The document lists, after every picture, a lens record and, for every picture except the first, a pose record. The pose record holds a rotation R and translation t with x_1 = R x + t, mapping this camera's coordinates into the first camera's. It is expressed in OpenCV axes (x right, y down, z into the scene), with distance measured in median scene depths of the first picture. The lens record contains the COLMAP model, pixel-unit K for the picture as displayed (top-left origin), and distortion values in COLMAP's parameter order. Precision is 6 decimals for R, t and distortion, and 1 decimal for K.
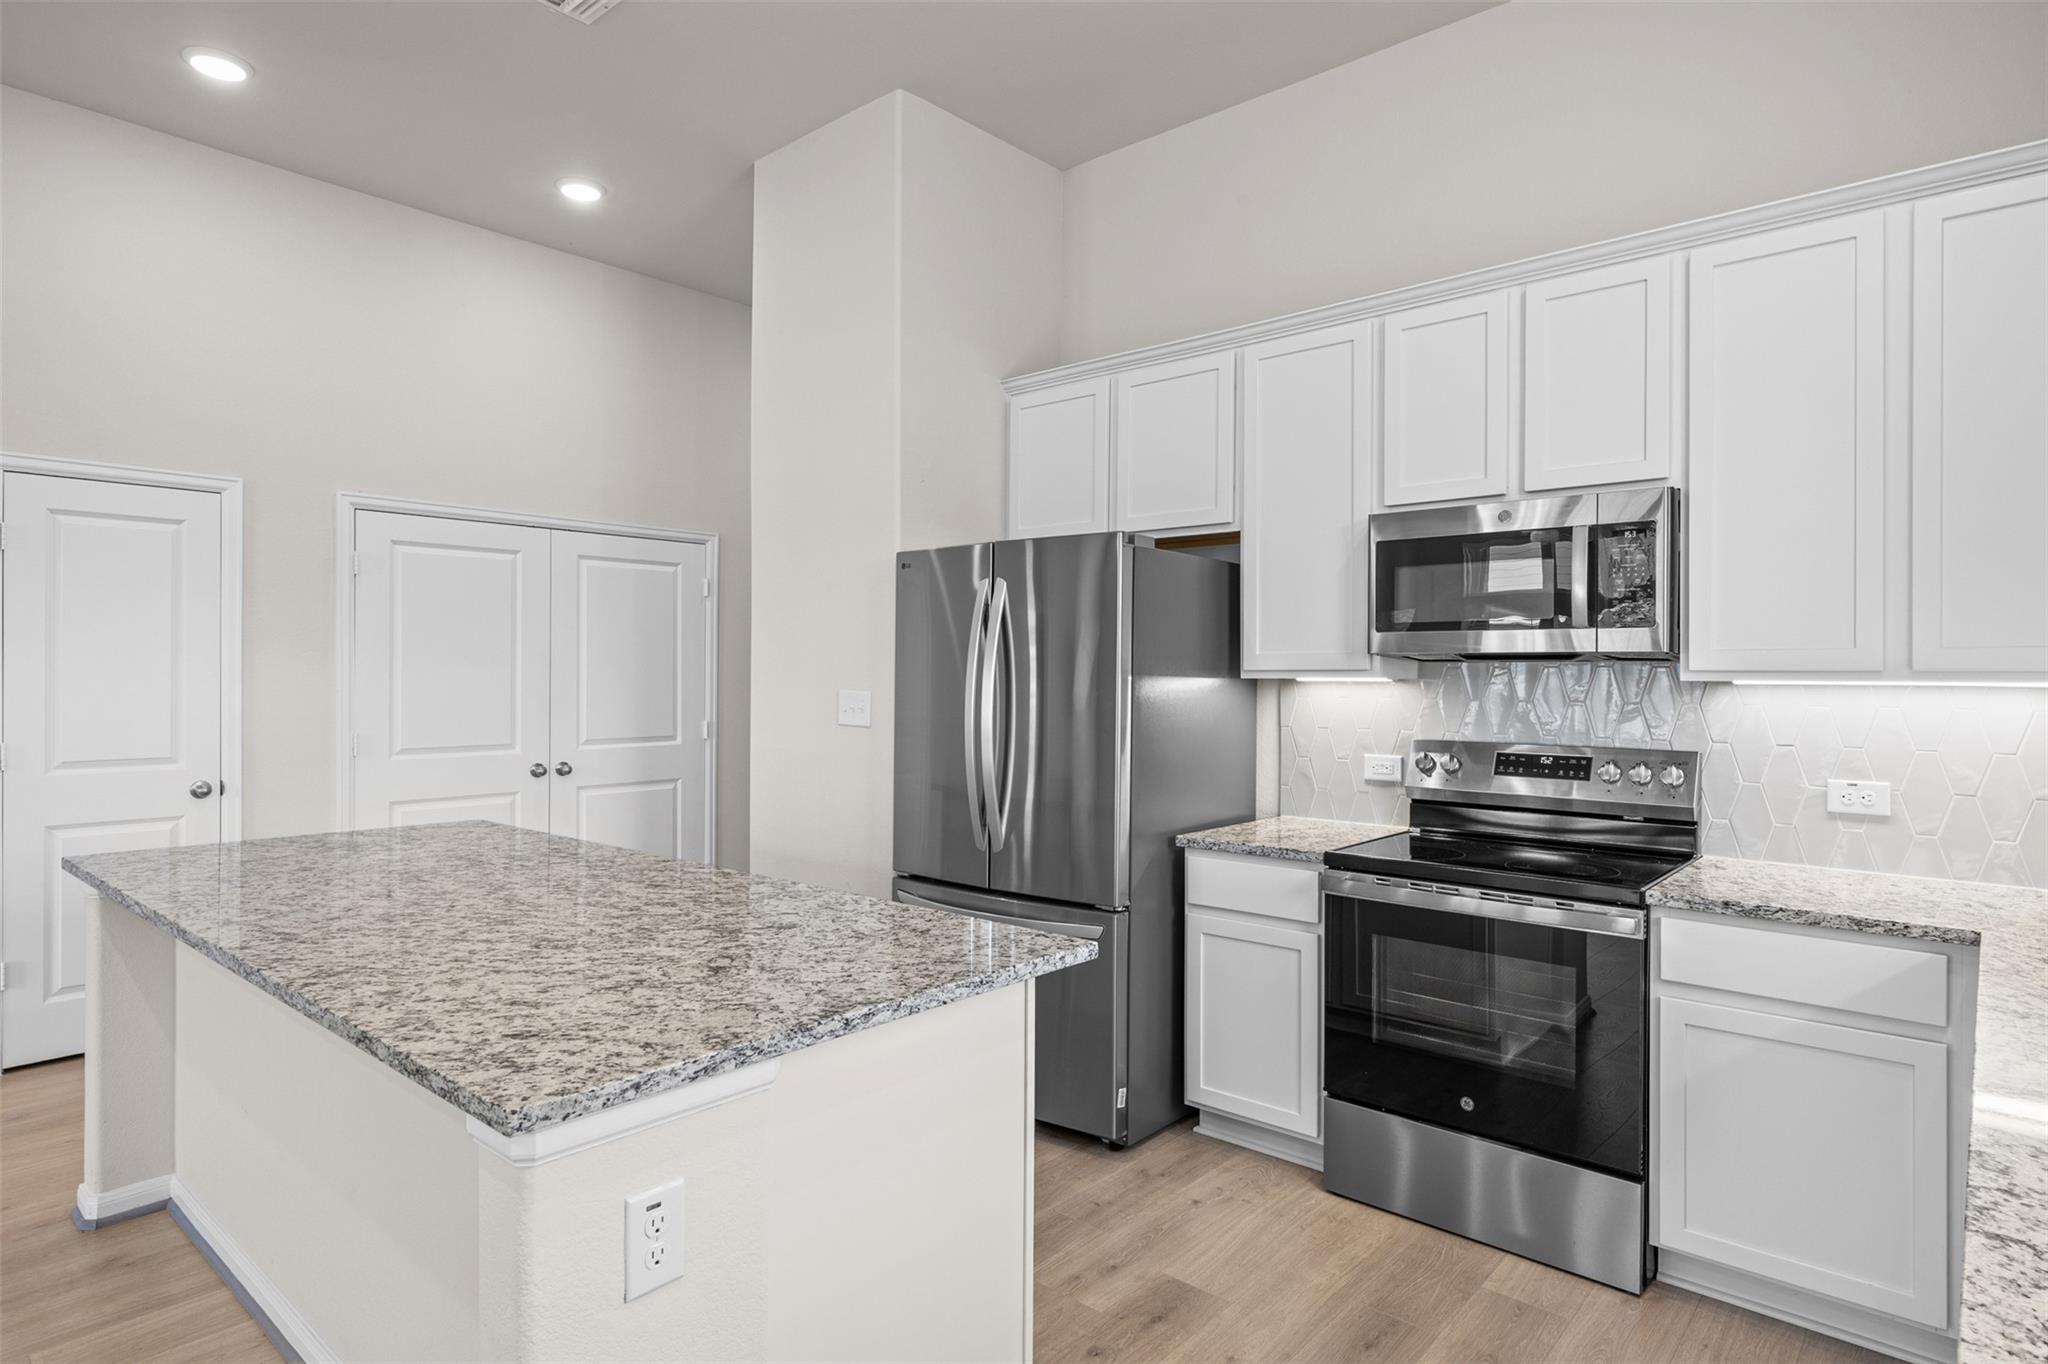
lens RADIAL K [[1107.8, 0, 1029.2], [0, 1107.8, 674.8], [0, 0, 1]] dist [0.000398, -0.000077]
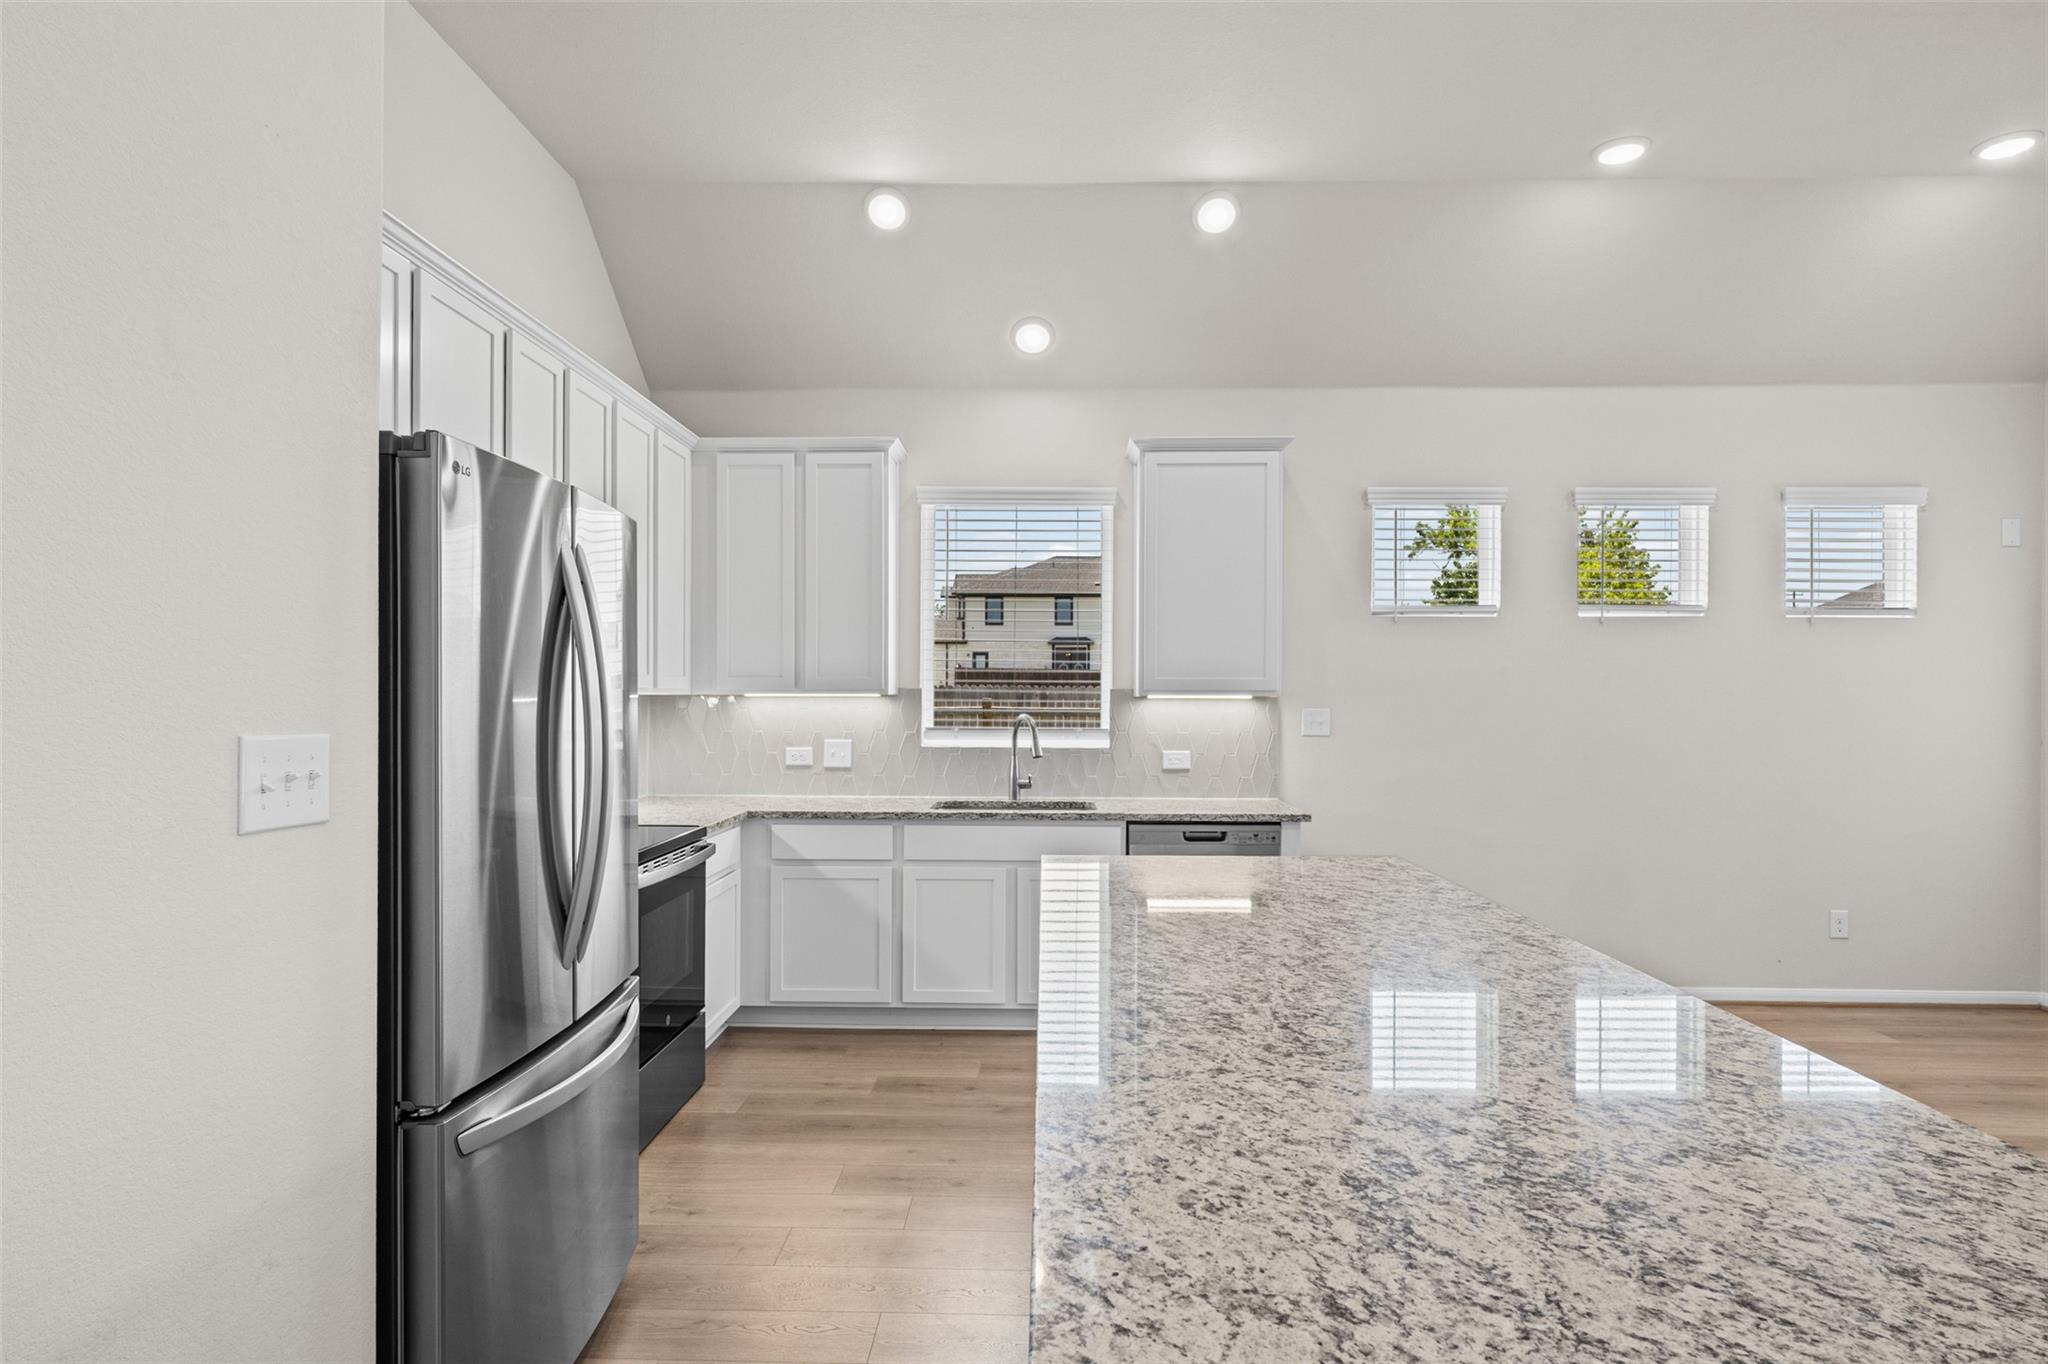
lens RADIAL K [[1115.0, 0, 1025.0], [0, 1115.0, 692.5], [0, 0, 1]] dist [0.003125, -0.001223]
pose [[-0.629111, -0.006247, 0.777290, -0.793632], [-0.007874, 0.999968, 0.001664, -0.002538], [-0.777275, -0.005073, -0.629140, 1.339307]]
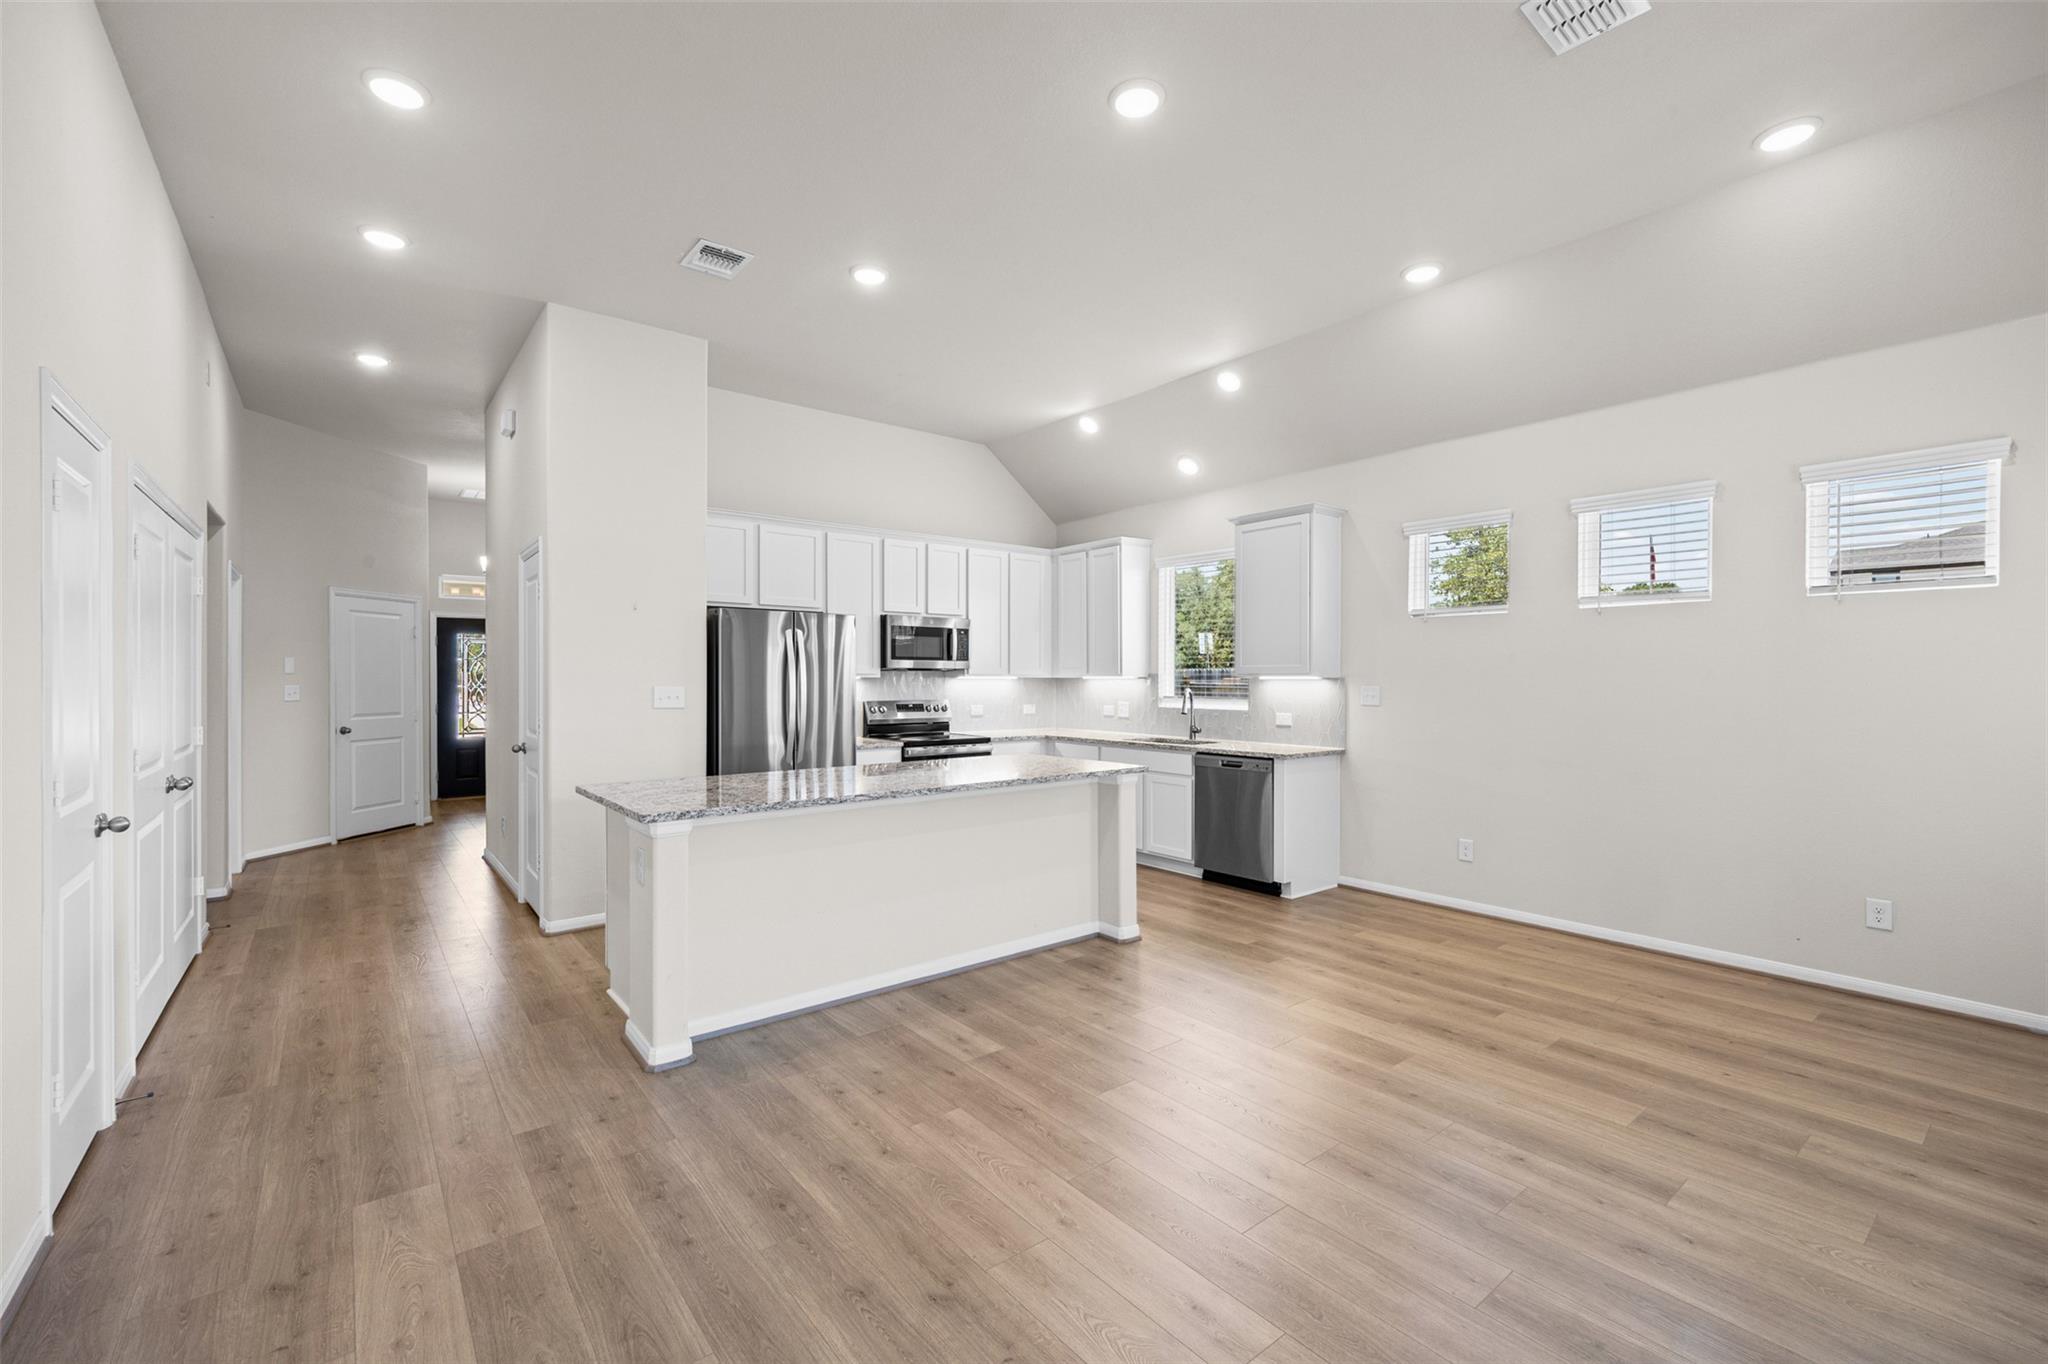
lens RADIAL K [[857.3, 0, 1021.7], [0, 857.3, 680.8], [0, 0, 1]] dist [-0.001011, -0.000358]
pose [[0.184384, -0.009878, 0.982805, -1.682198], [-0.000703, 0.999948, 0.010182, -0.008912], [-0.982854, -0.002568, 0.184368, 0.331404]]
